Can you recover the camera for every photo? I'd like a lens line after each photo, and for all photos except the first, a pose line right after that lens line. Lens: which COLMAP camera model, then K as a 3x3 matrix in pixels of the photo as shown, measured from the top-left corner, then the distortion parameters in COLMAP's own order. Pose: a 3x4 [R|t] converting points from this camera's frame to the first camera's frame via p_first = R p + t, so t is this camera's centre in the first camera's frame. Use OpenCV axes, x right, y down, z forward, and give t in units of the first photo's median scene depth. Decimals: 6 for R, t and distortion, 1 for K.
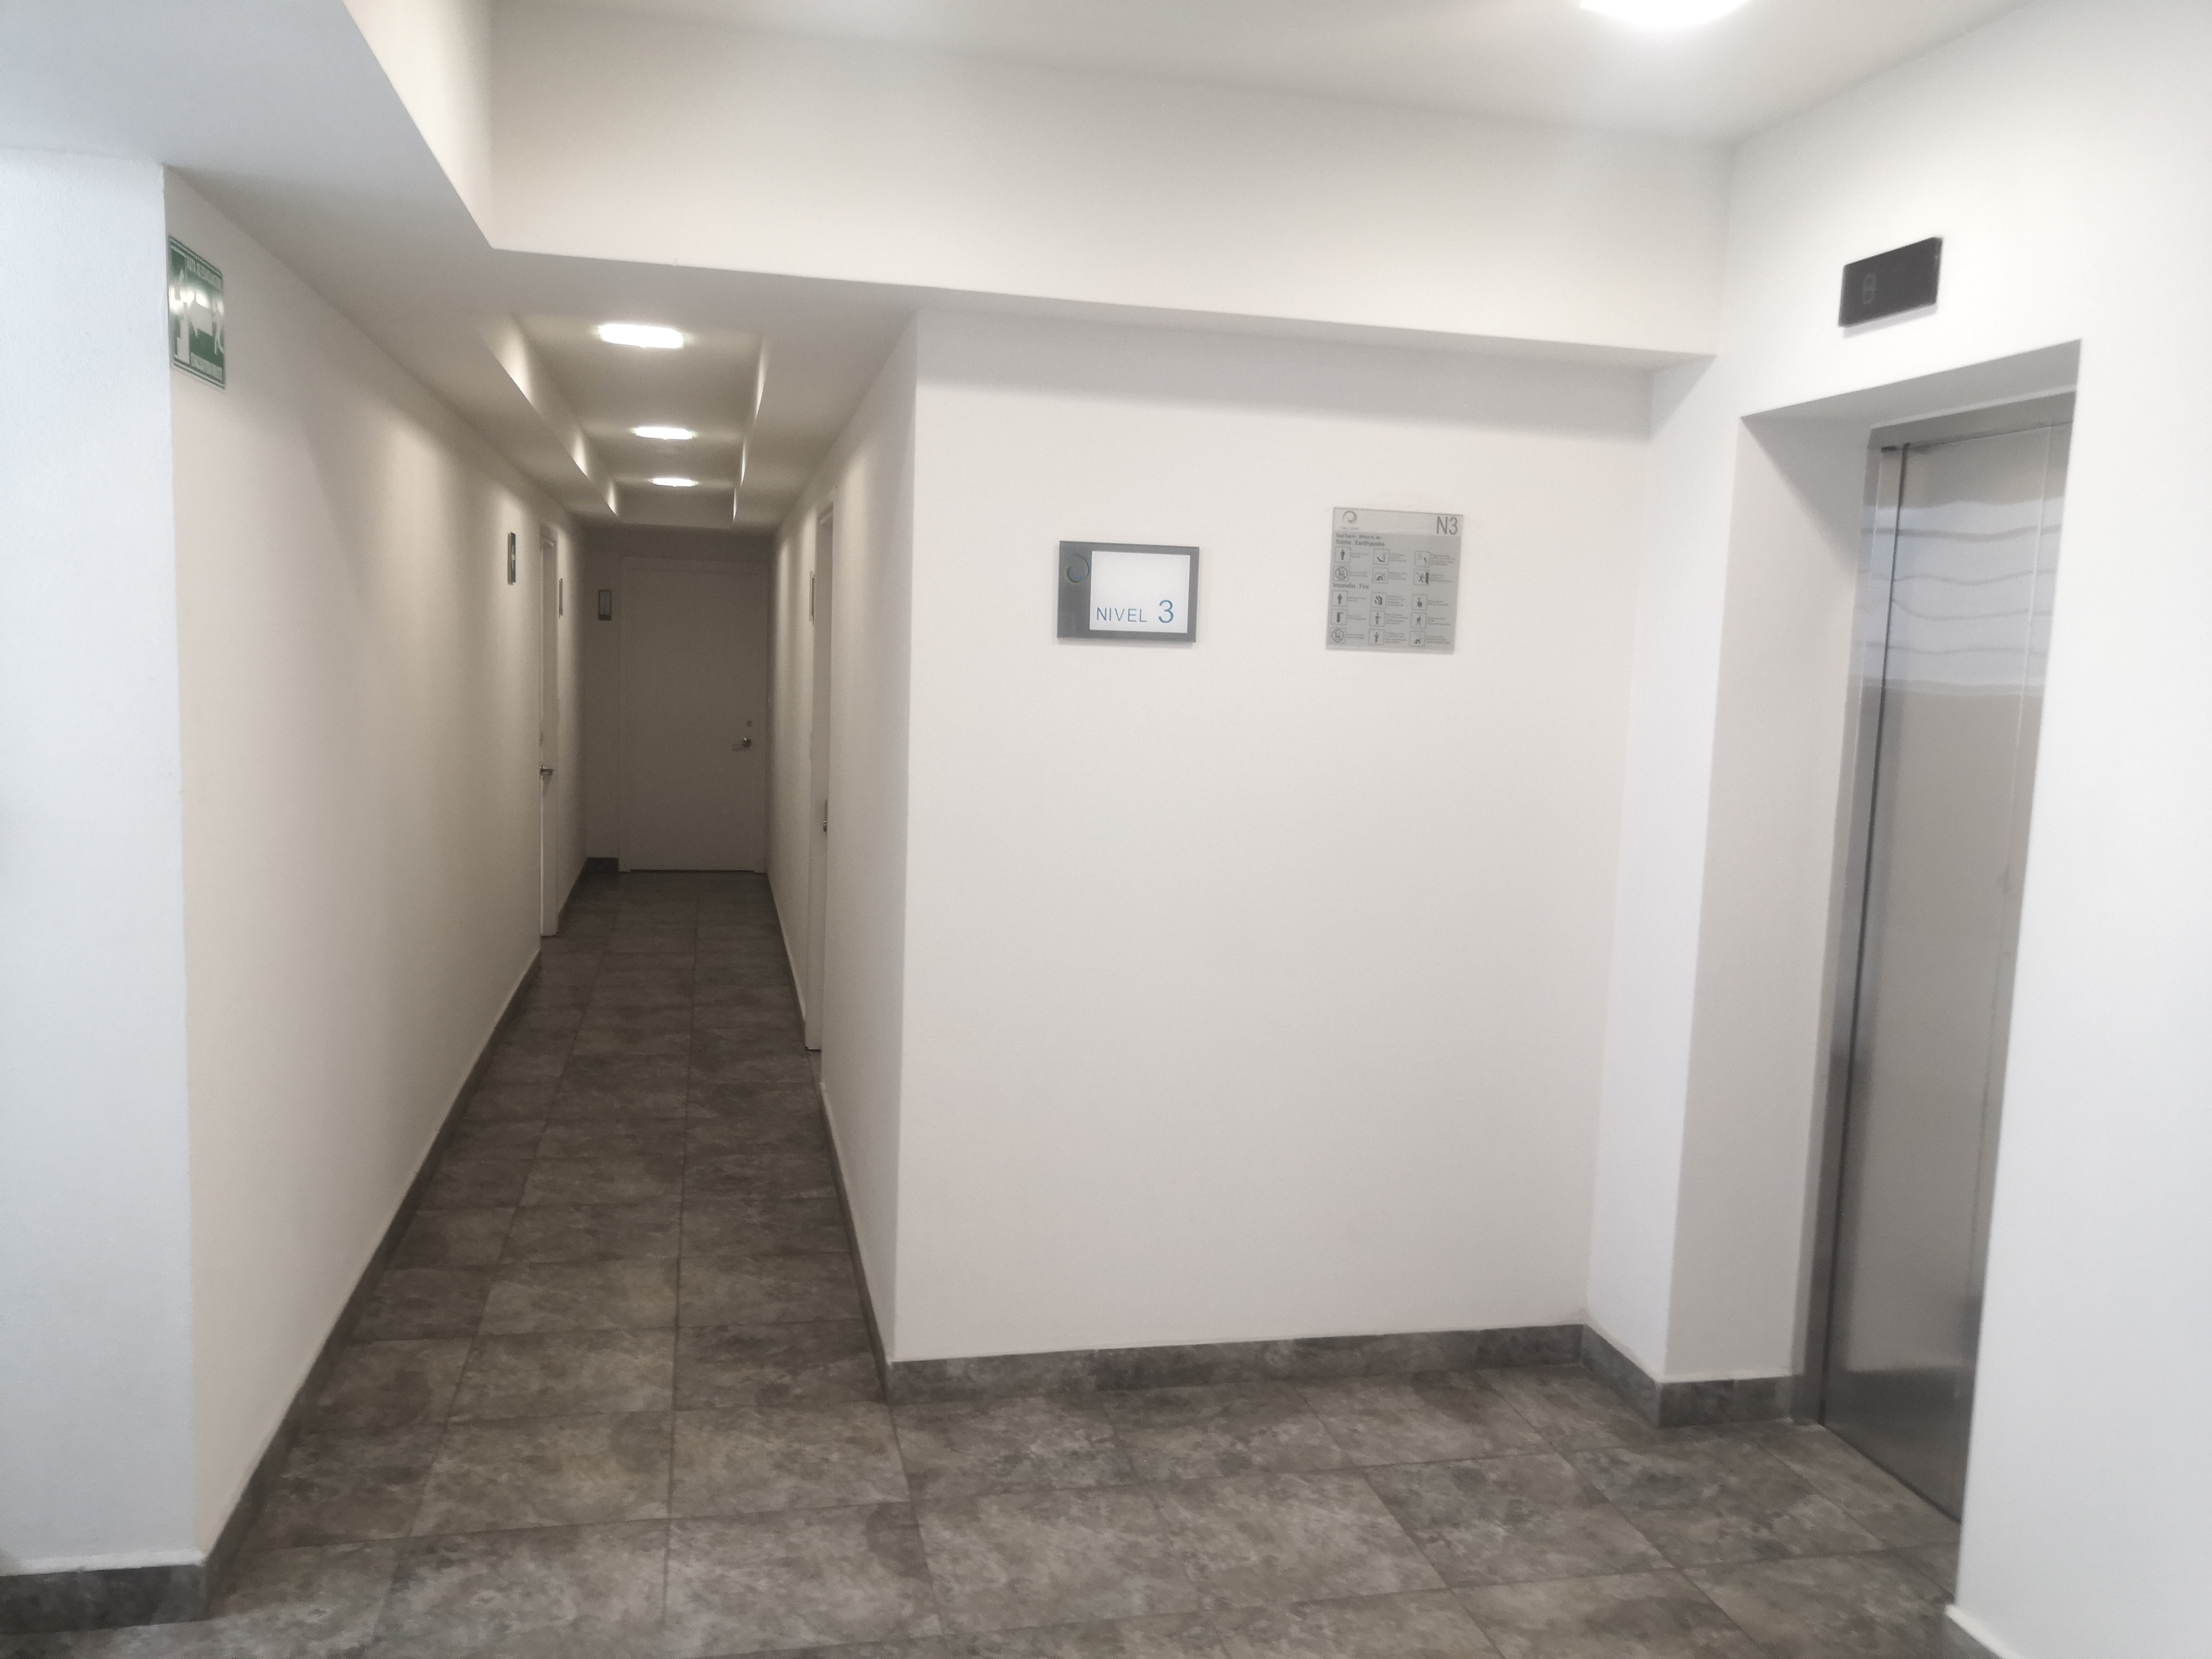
lens RADIAL K [[1674.2, 0, 1107.2], [0, 1674.2, 860.5], [0, 0, 1]] dist [0.005664, 0.008291]
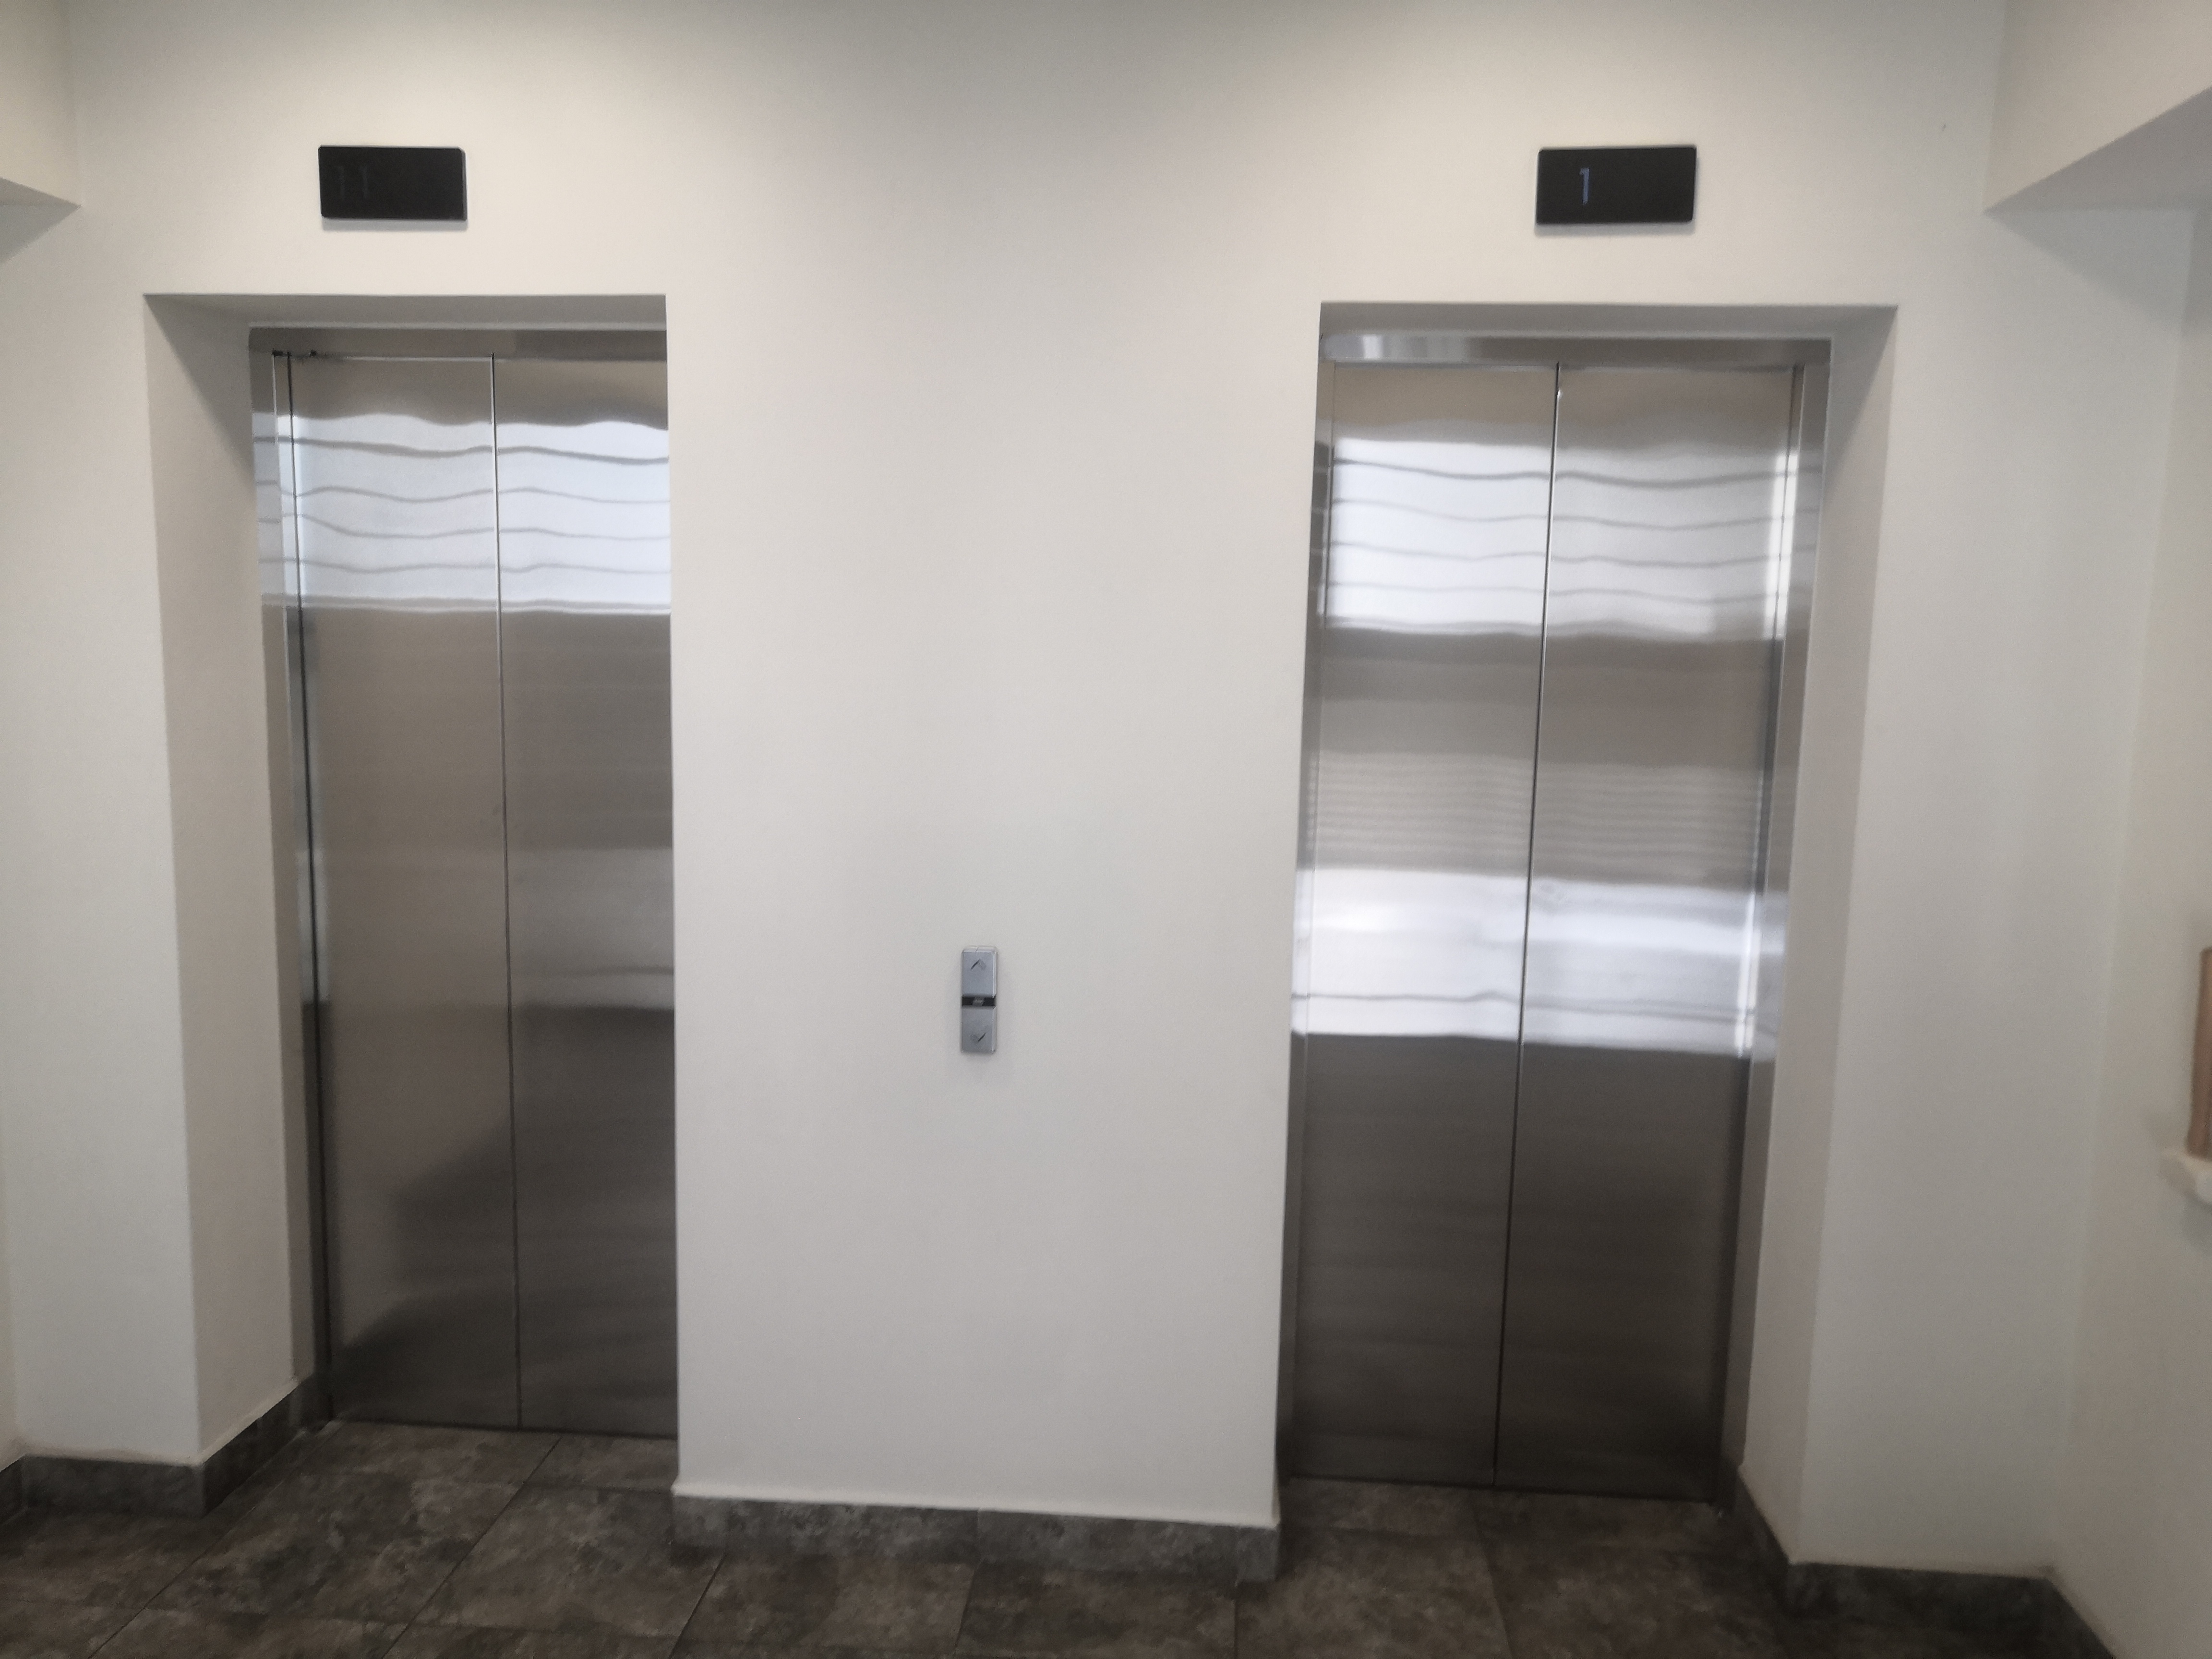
lens RADIAL K [[1724.8, 0, 1062.9], [0, 1724.8, 837.6], [0, 0, 1]] dist [-0.017706, 0.049263]
pose [[0.304906, -0.158008, 0.939184, -0.314232], [0.111726, 0.985266, 0.129488, -0.061345], [-0.945806, 0.065450, 0.318067, 0.322815]]
